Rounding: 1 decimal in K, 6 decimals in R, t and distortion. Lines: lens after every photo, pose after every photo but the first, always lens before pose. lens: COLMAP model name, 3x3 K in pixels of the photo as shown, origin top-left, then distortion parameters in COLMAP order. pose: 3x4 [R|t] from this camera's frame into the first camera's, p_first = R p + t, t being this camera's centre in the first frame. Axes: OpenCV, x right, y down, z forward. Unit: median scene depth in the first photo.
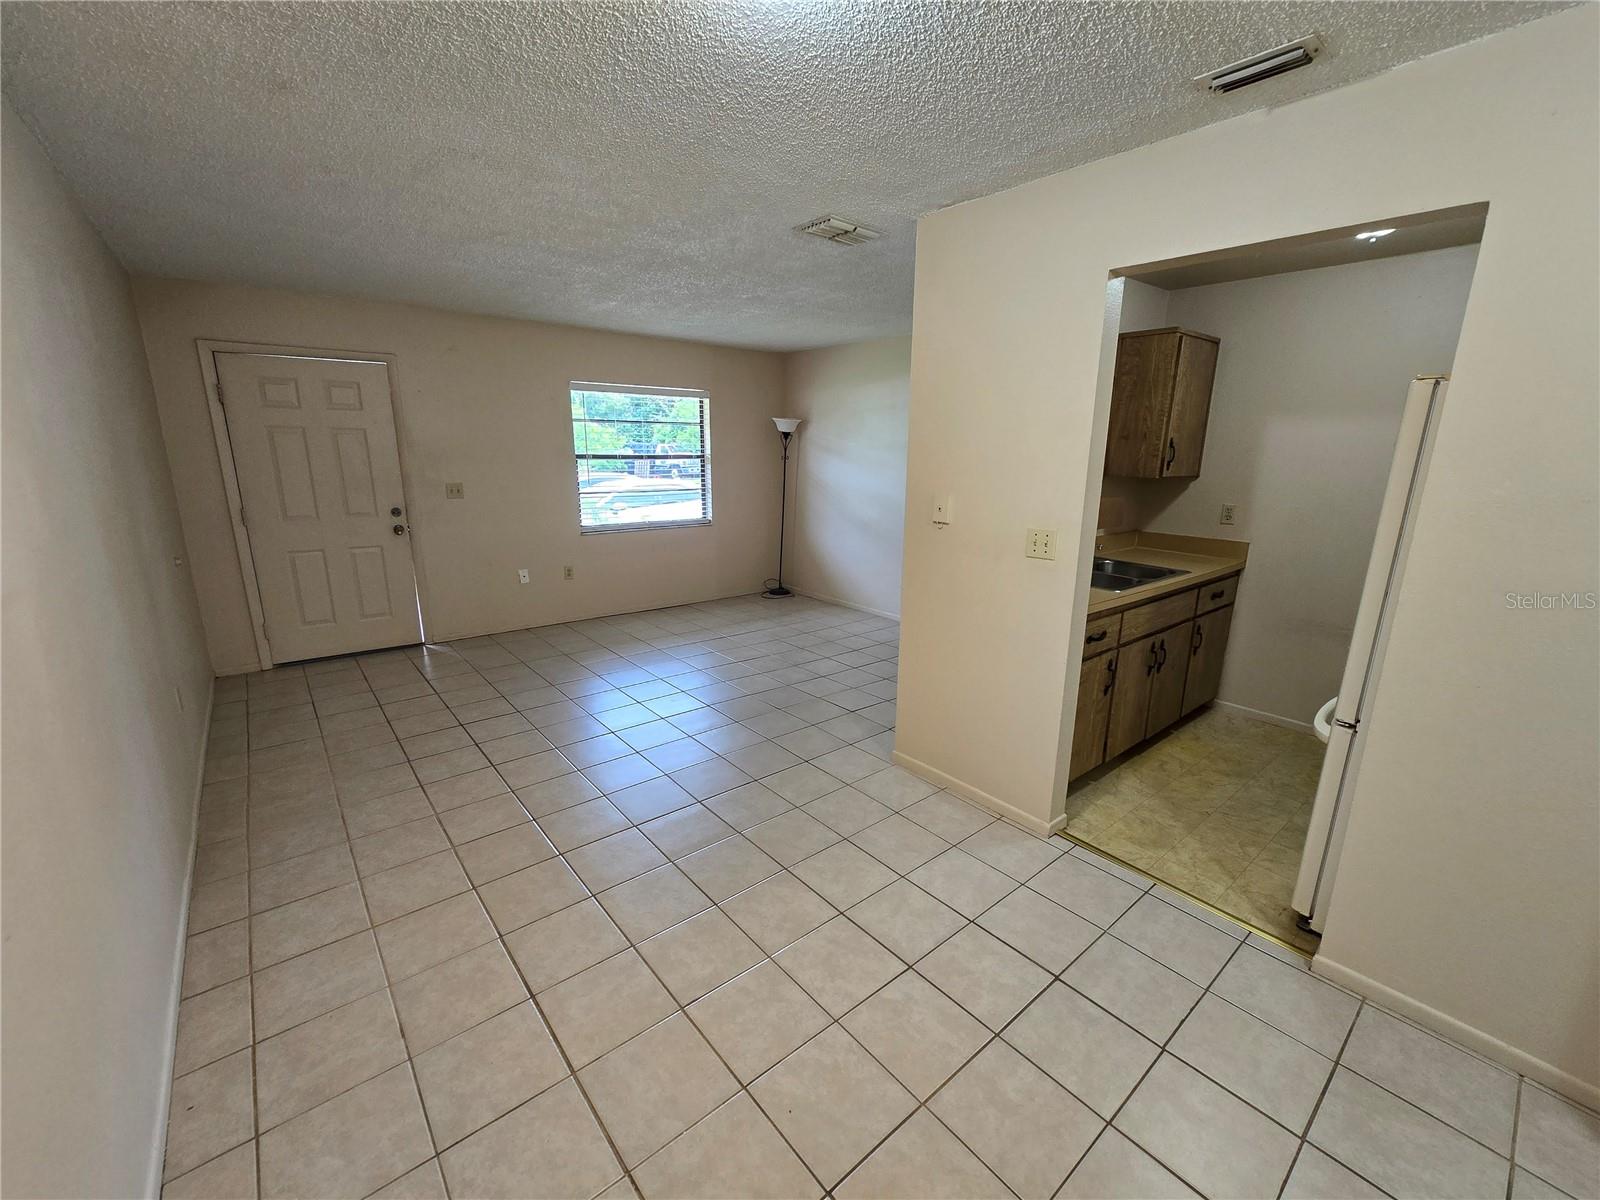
lens RADIAL K [[657.1, 0, 803.2], [0, 657.1, 607.0], [0, 0, 1]] dist [0.001203, 0.000425]
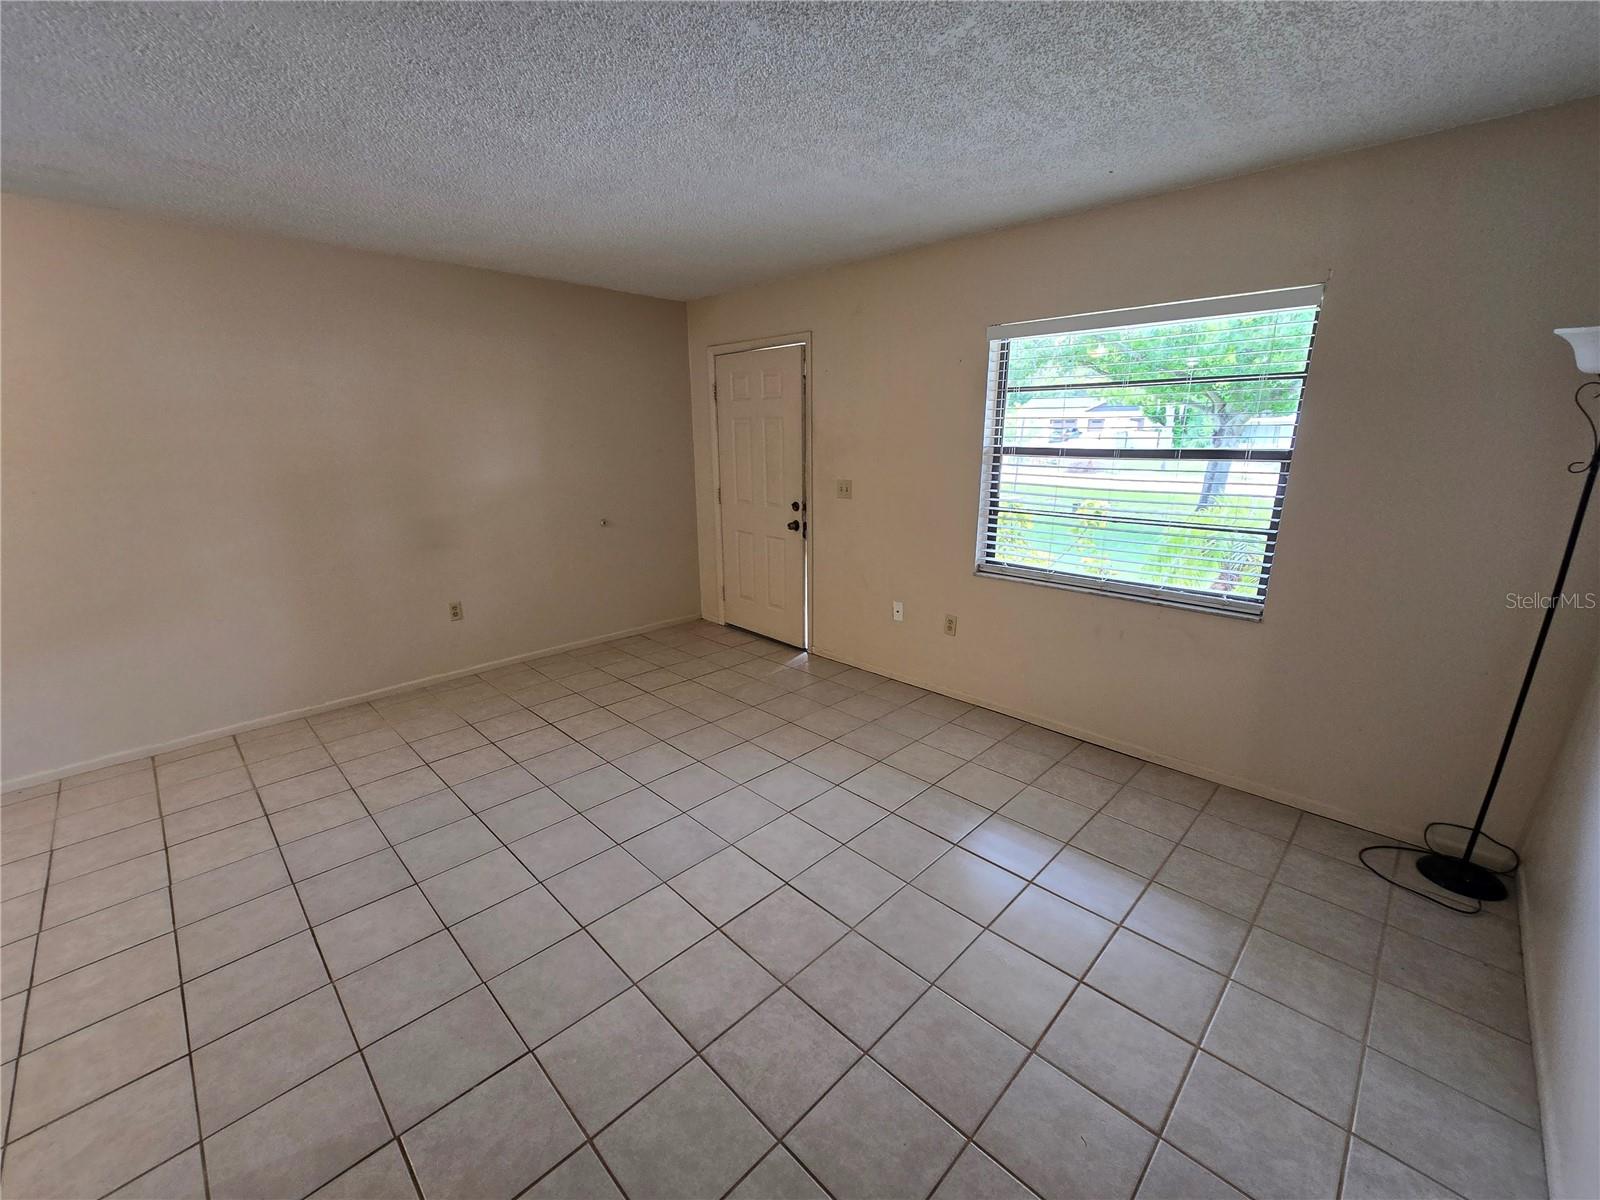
lens RADIAL K [[652.6, 0, 802.6], [0, 652.6, 610.7], [0, 0, 1]] dist [0.012948, 0.000017]
pose [[0.099279, 0.252455, -0.962502, 0.310523], [-0.230088, 0.946891, 0.224627, -0.214155], [0.968093, 0.199159, 0.152094, 0.894165]]
